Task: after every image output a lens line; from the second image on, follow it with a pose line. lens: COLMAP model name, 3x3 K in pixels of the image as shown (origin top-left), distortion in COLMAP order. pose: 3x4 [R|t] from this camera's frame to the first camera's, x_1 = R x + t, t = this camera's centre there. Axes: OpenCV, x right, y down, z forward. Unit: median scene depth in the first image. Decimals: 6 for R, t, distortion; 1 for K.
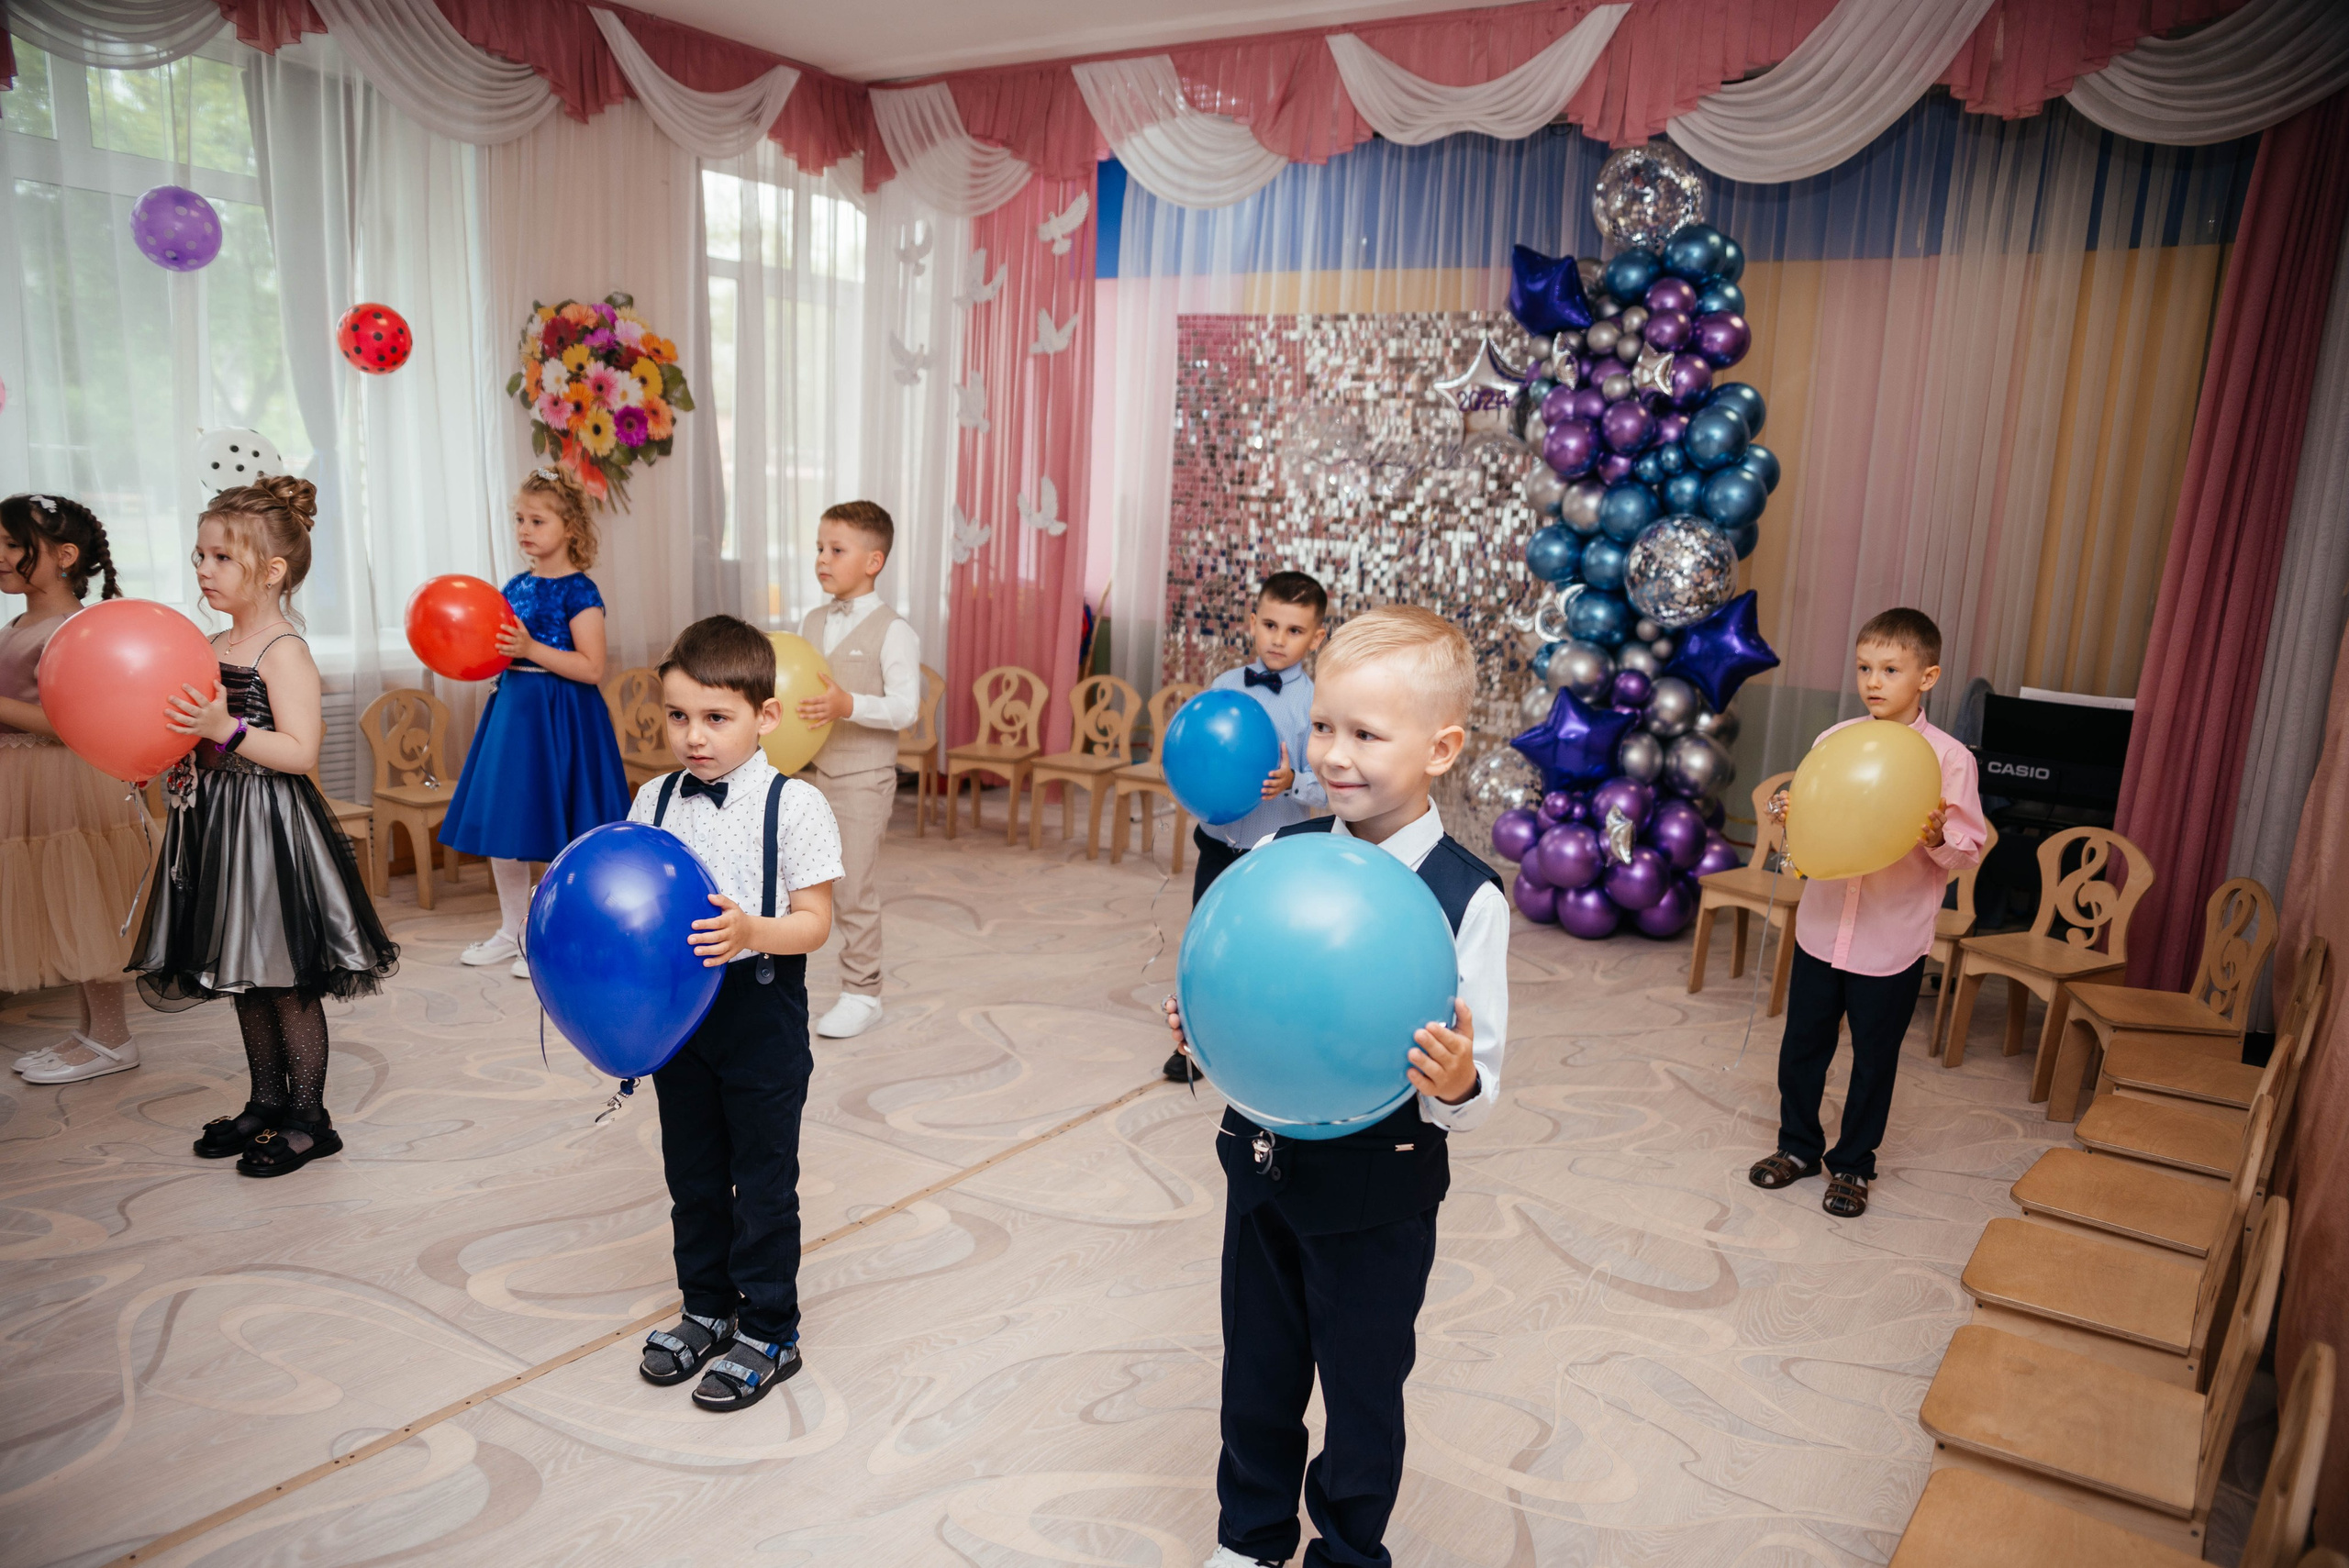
lens RADIAL K [[1618.4, 0, 1156.1], [0, 1618.4, 789.8], [0, 0, 1]] dist [-0.115665, 0.098924]
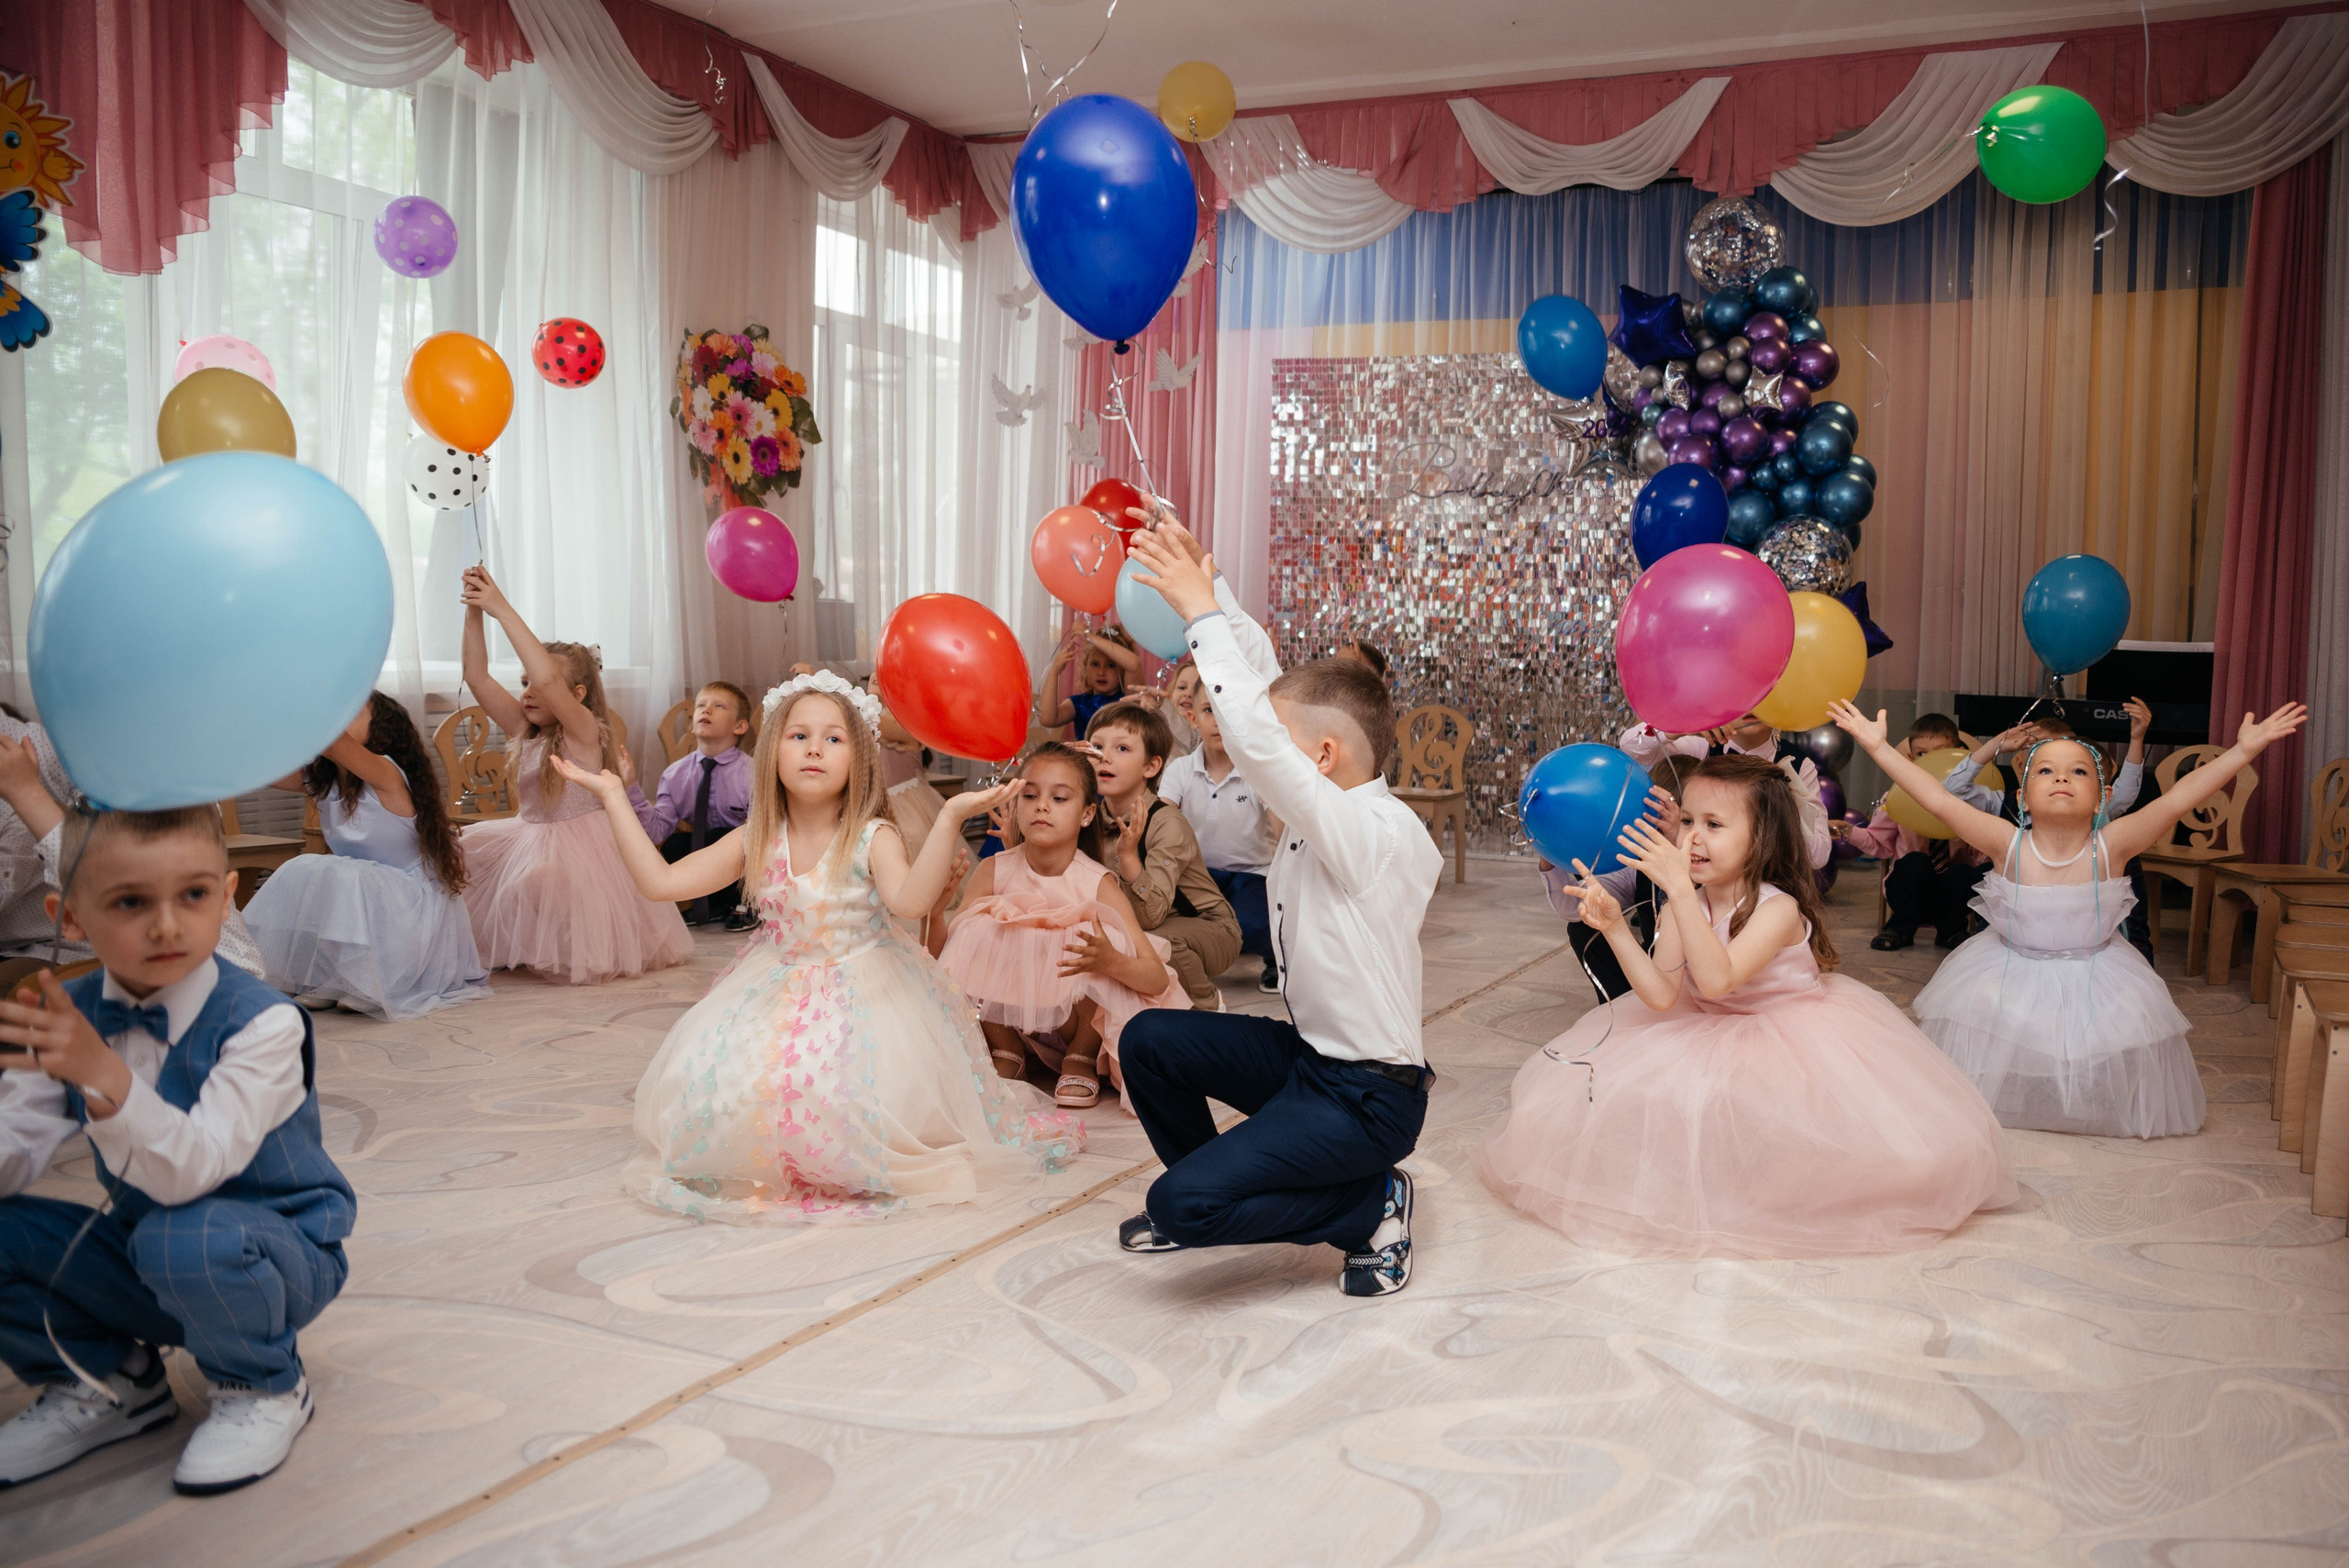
lens RADIAL K [[1814.3, 0, 1293.2], [0, 1814.3, 698.1], [0, 0, 1]] dist [-0.114970, 0.101961]
pose [[0.983807, -0.028104, 0.177016, -0.214798], [0.053378, 0.988757, -0.139680, 0.097074], [-0.171100, 0.146867, 0.974246, -0.126550]]
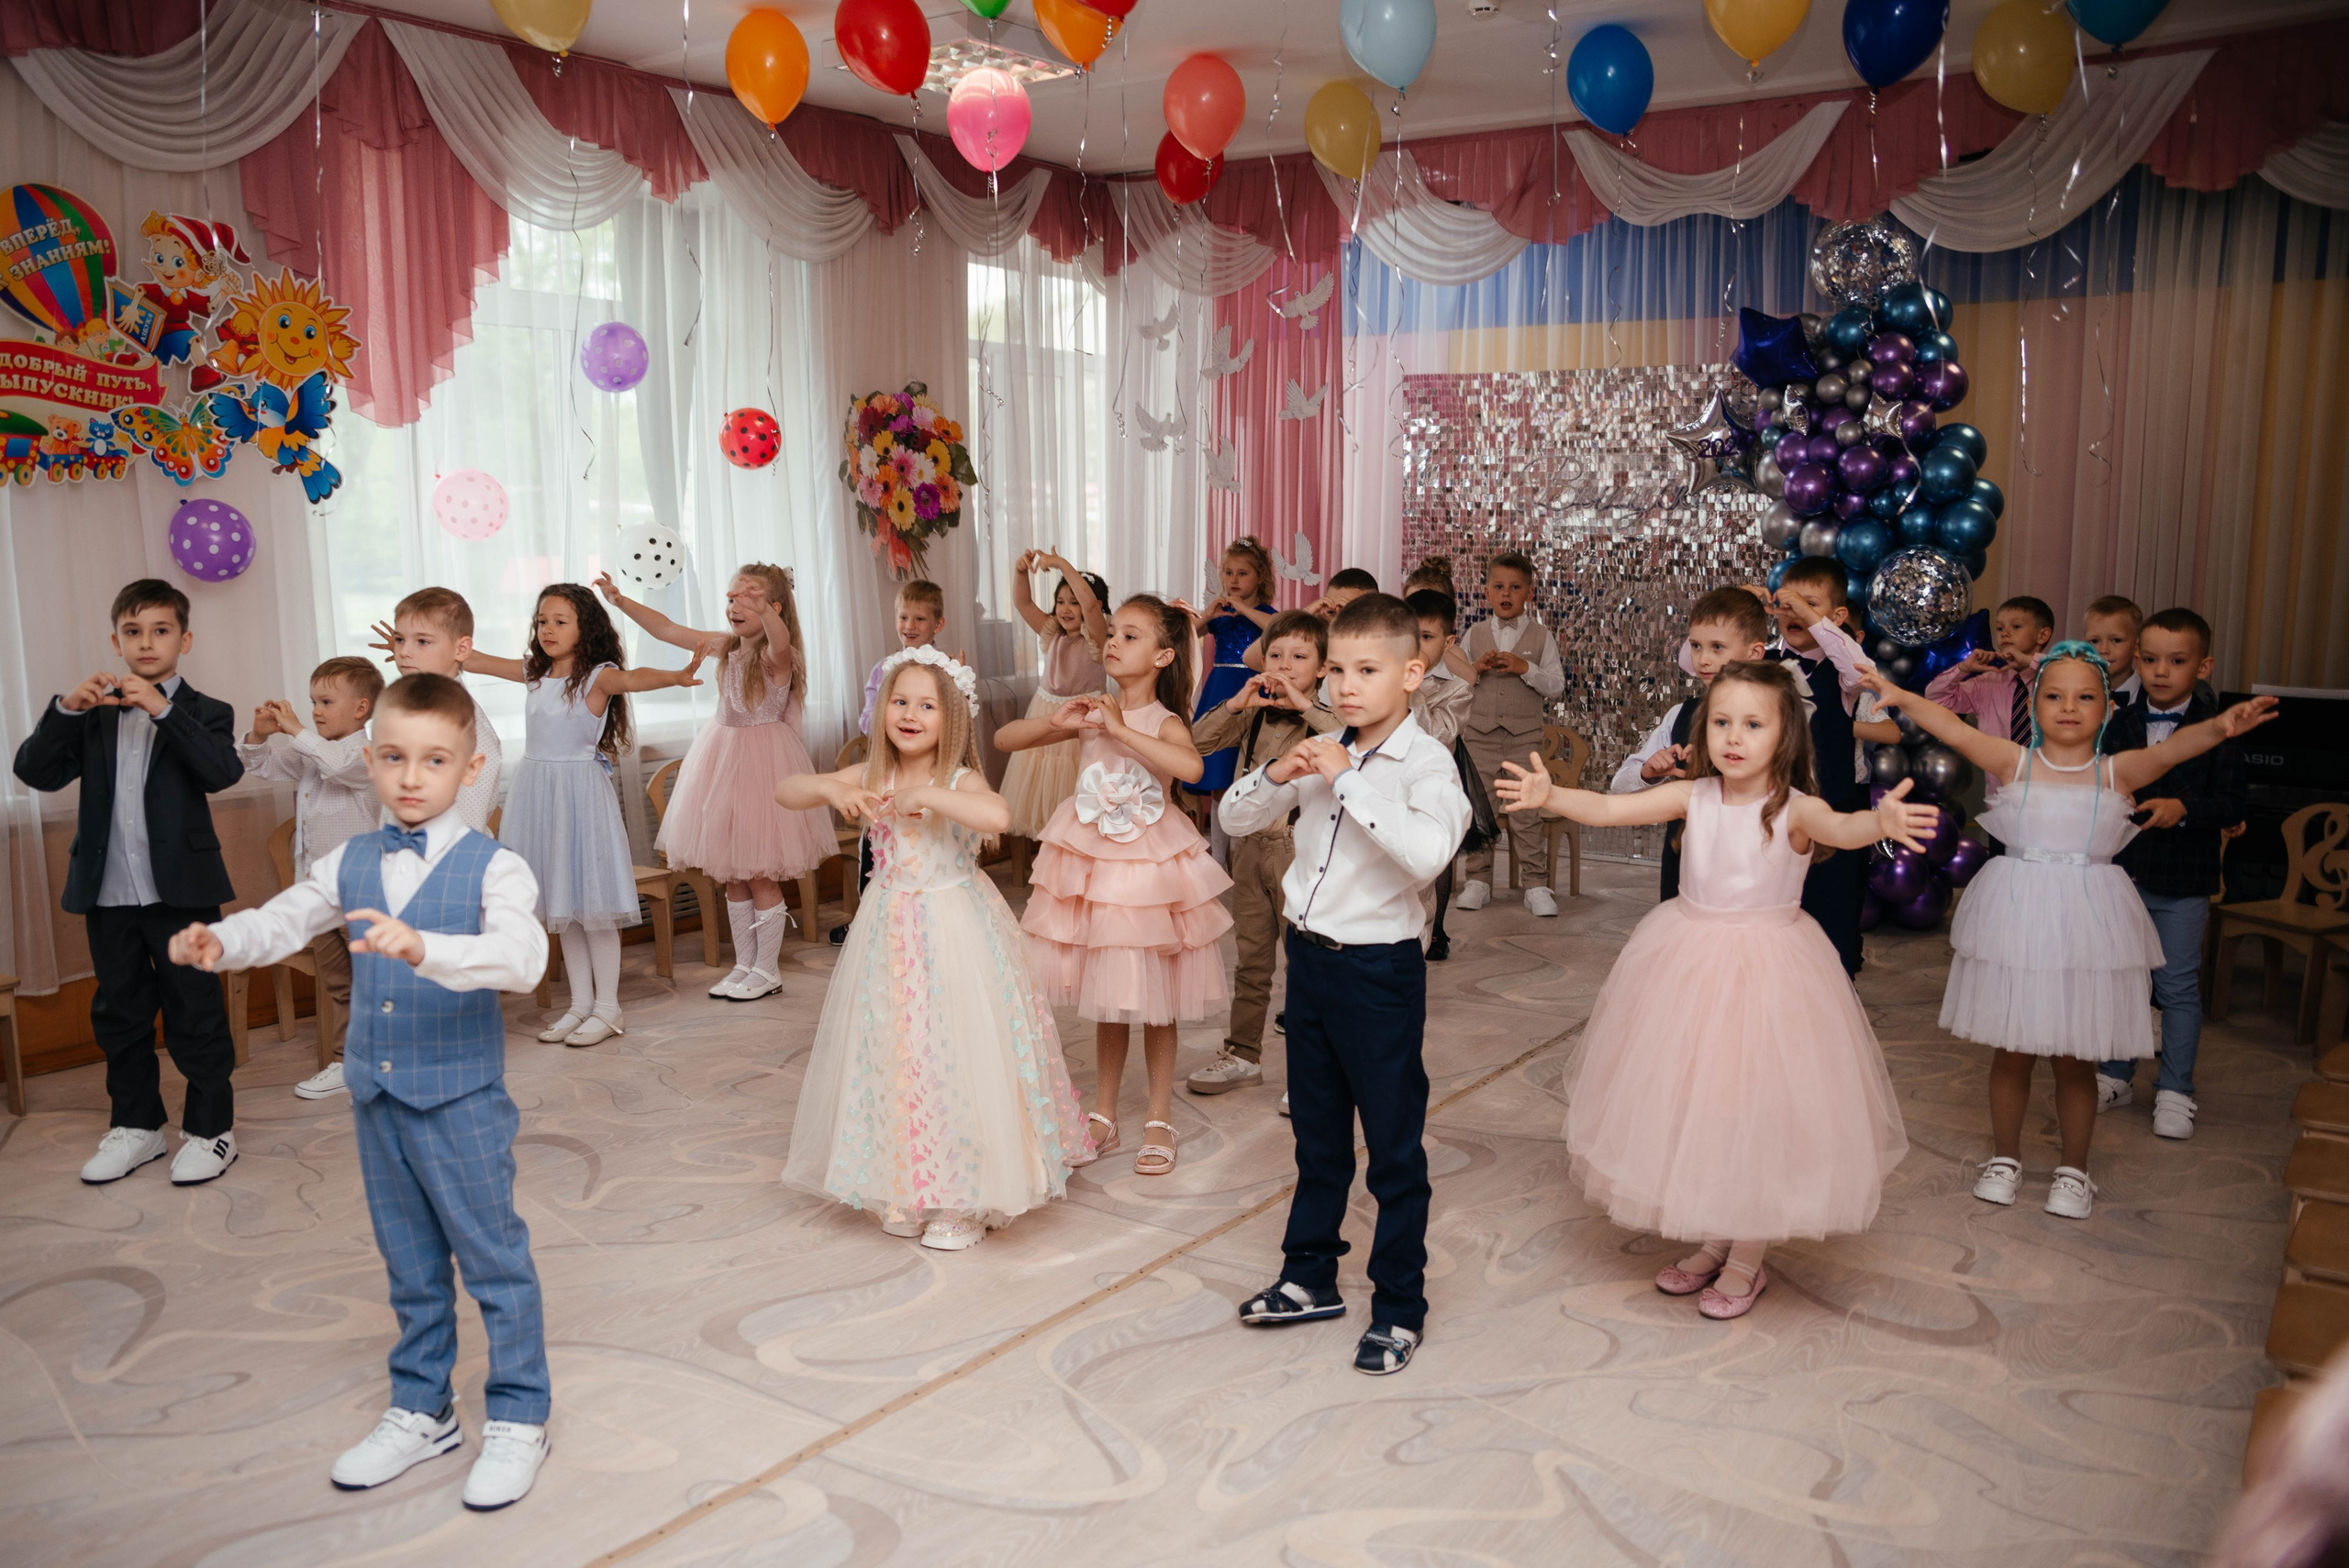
lens RADIAL K [[1812.6, 0, 1079.4], [0, 1812.6, 732.3], [0, 0, 1]] dist [-0.108274, 0.093436]
pose [[0.997580, -0.039984, -0.056889, -0.165629], [0.036078, 0.997025, -0.068112, 0.018774], [0.059443, 0.065895, 0.996054, -0.228552]]
